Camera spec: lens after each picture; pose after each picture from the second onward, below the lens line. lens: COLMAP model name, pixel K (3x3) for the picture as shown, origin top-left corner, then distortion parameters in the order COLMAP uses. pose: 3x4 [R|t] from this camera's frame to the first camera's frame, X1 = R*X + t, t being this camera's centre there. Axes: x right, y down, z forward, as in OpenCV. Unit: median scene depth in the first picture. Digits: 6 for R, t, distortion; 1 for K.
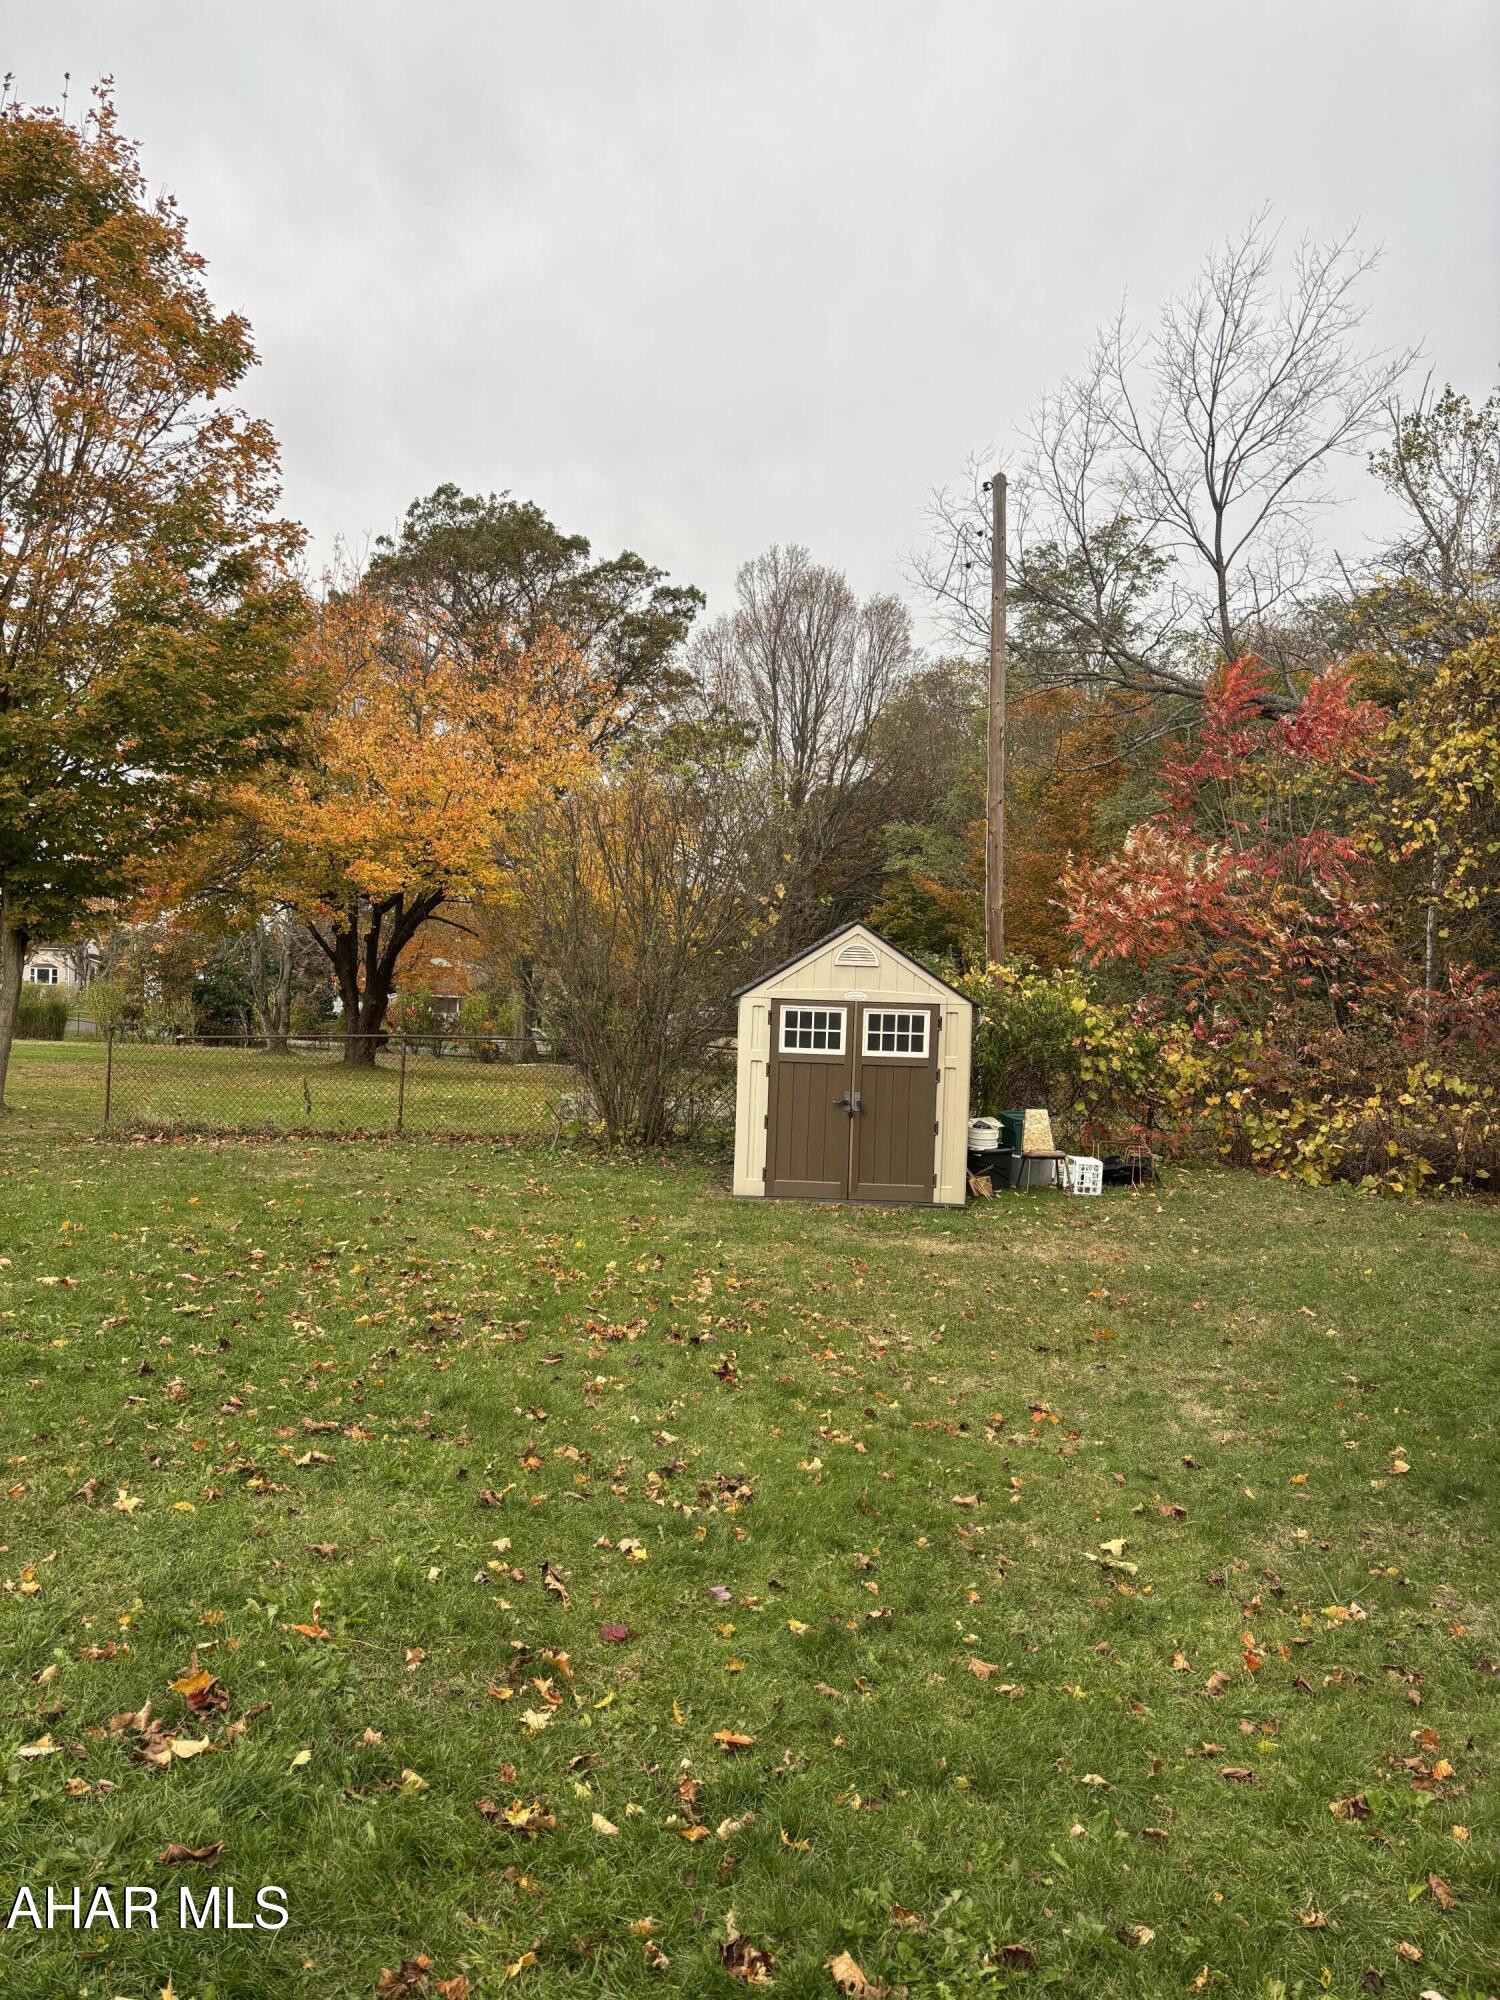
lens RADIAL K [[1506.7, 0, 764.1], [0, 1506.7, 1021.0], [0, 0, 1]] dist [0.006047, -0.005586]
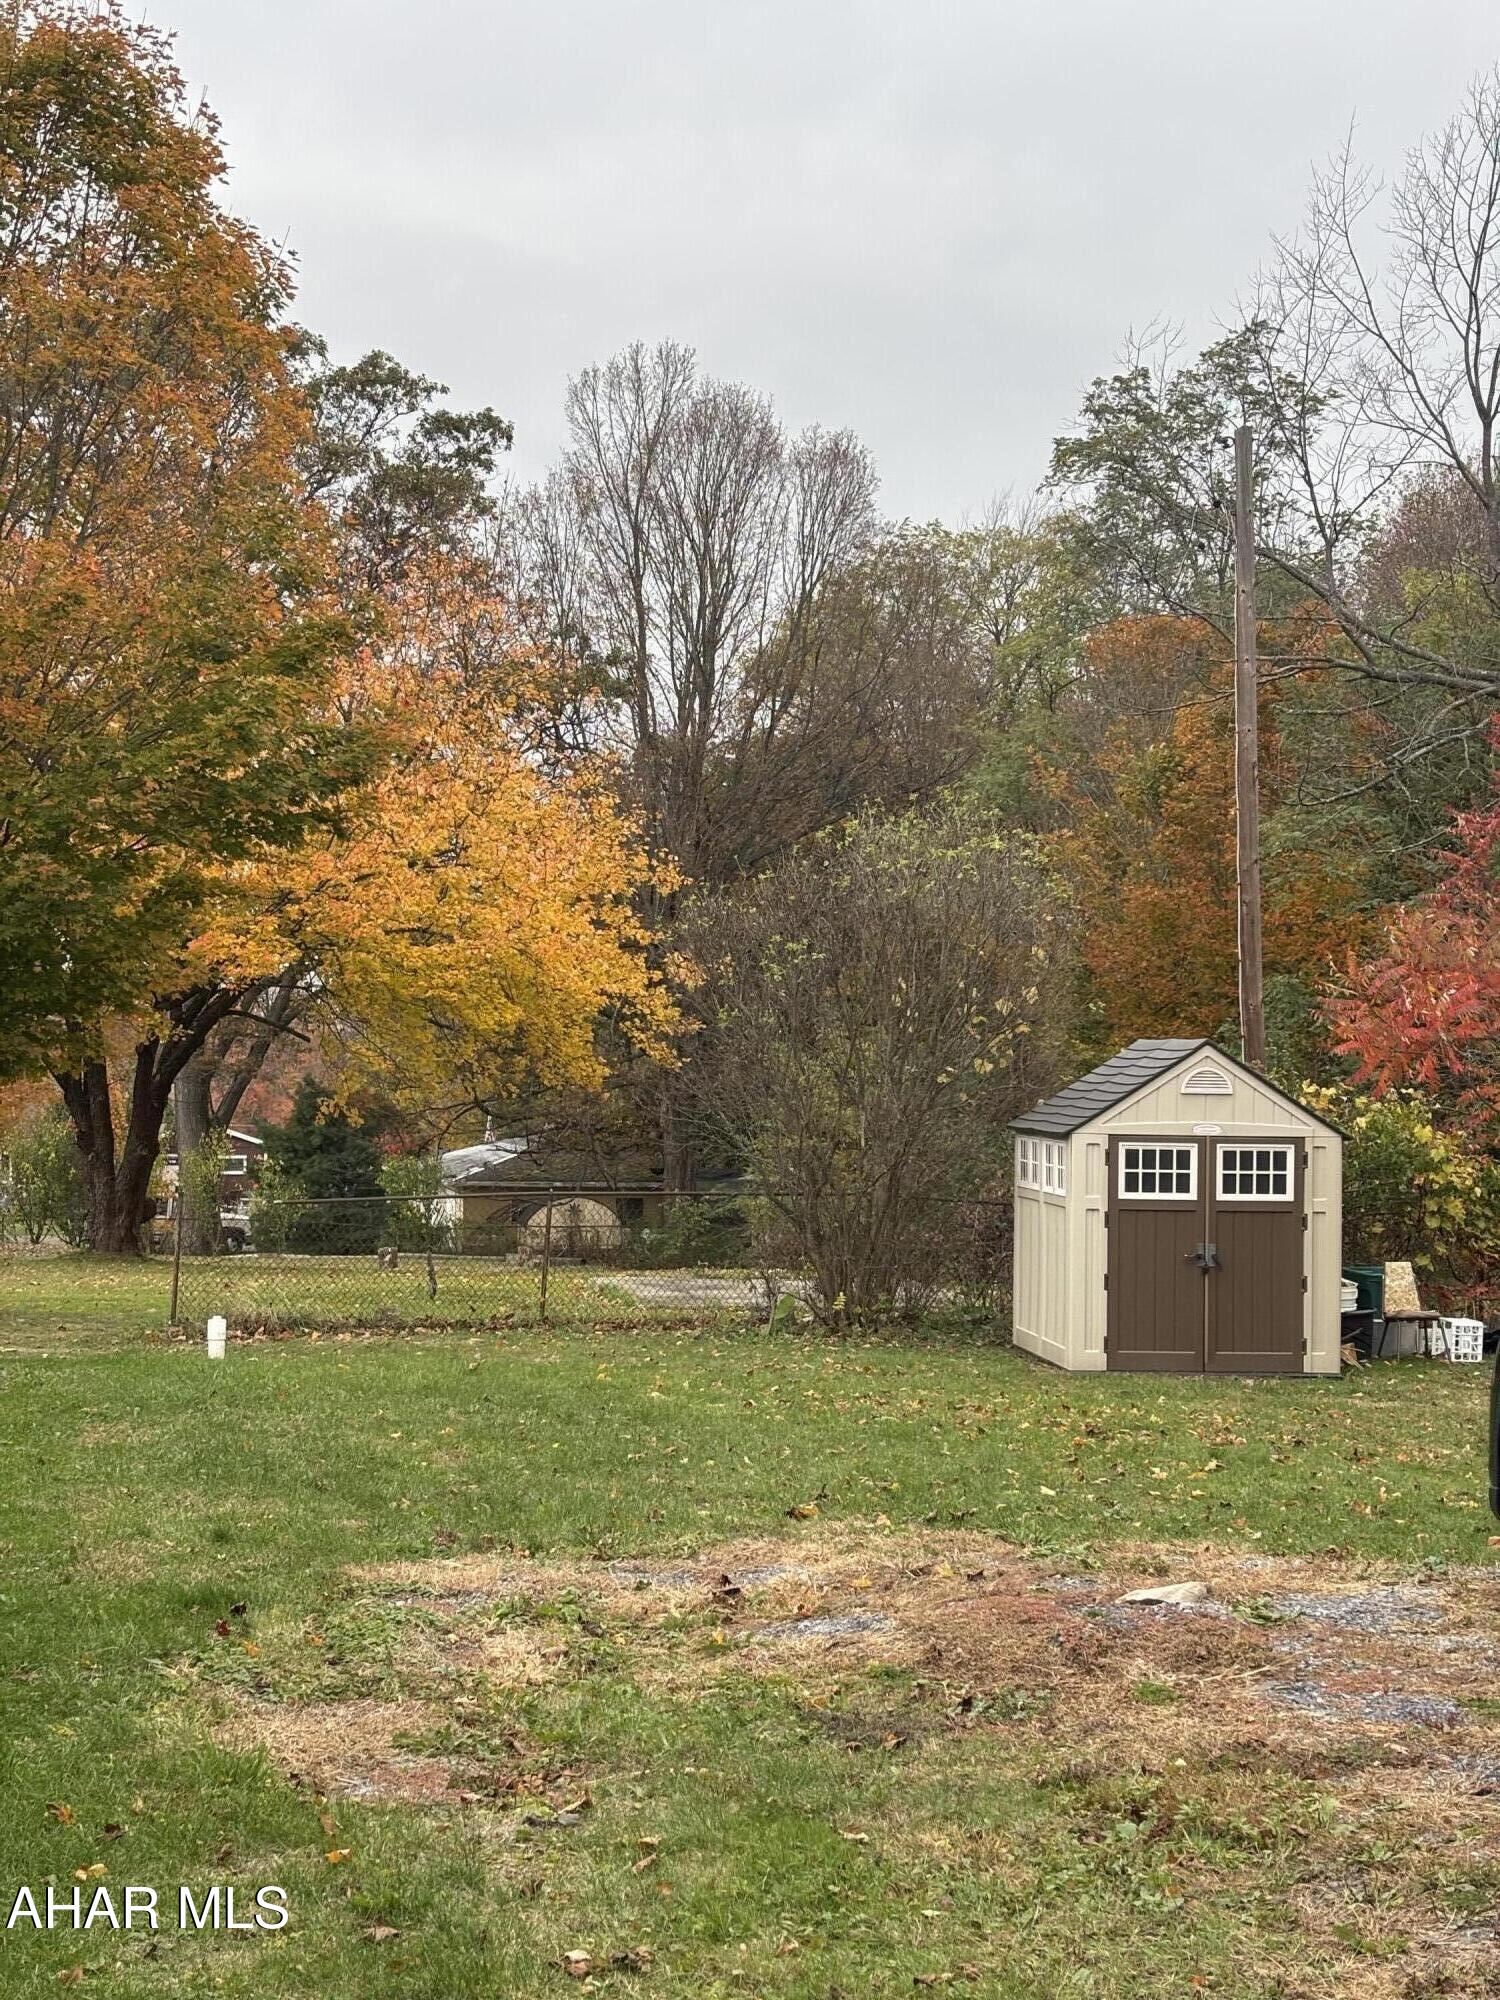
lens RADIAL K [[2967.5, 0, 738.3], [0, 2967.5, 997.1], [0, 0, 1]] dist [0.006549, 0.000000]
pose [[0.995151, -0.017367, 0.096813, -0.334771], [0.022894, 0.998153, -0.056277, -0.002845], [-0.095657, 0.058221, 0.993710, -0.589175]]
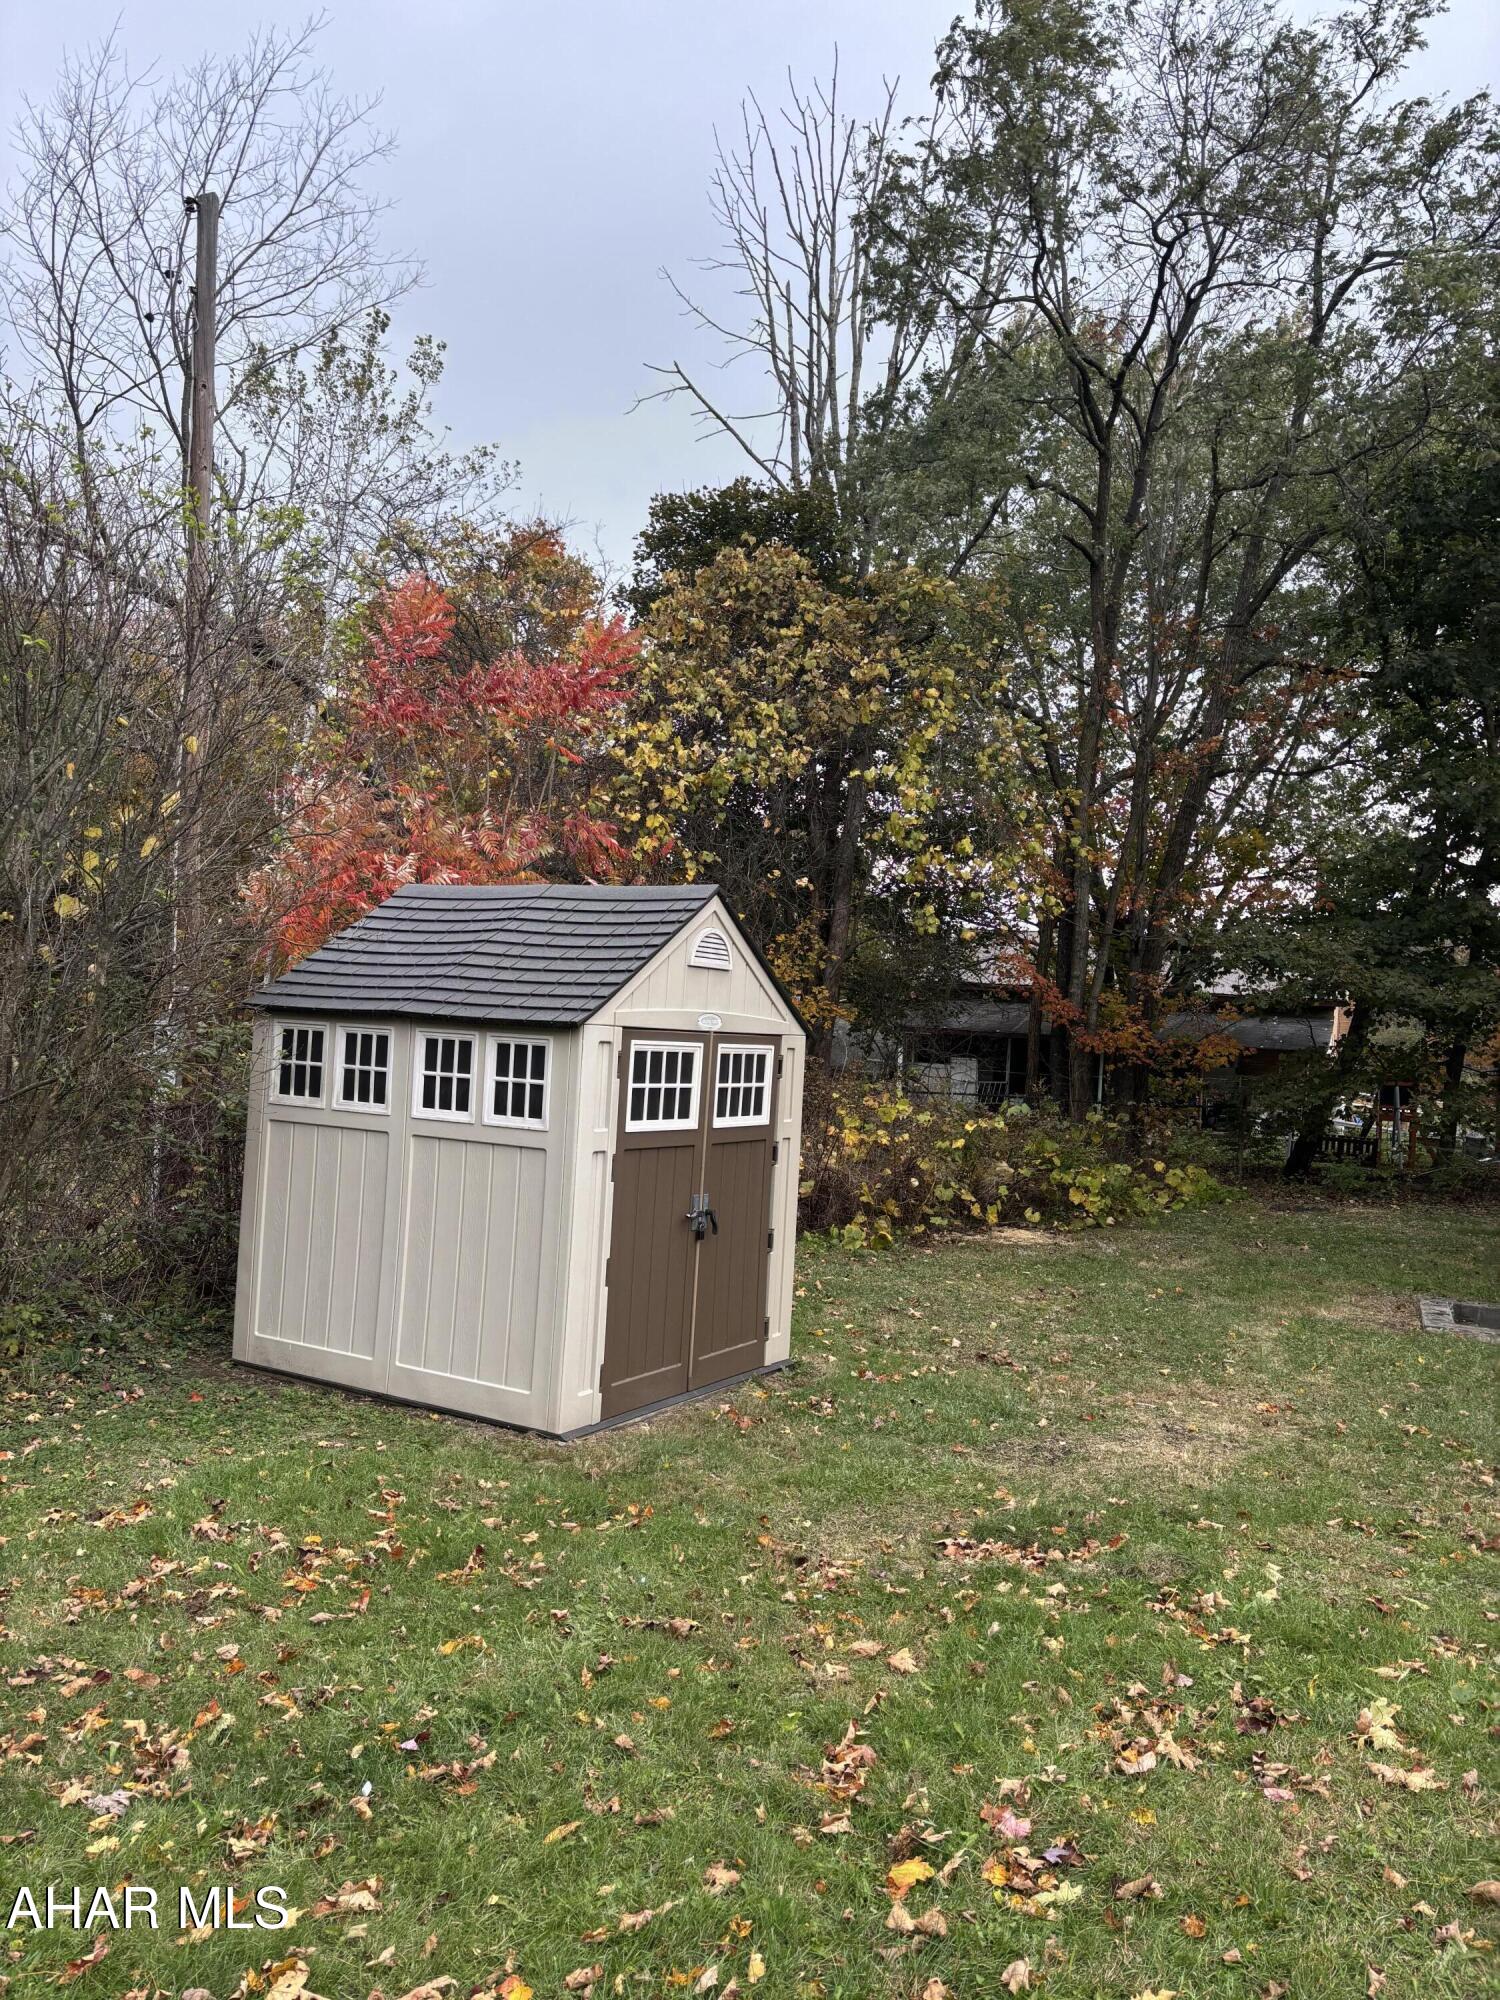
lens RADIAL K [[1506.7, 0, 740.9], [0, 1506.7, 986.4], [0, 0, 1]] dist [0.006047, -0.005586]
pose [[0.491729, 0.016270, 0.870596, -0.389744], [-0.005537, 0.999864, -0.015558, -0.019494], [-0.870731, 0.002829, 0.491752, 0.662533]]
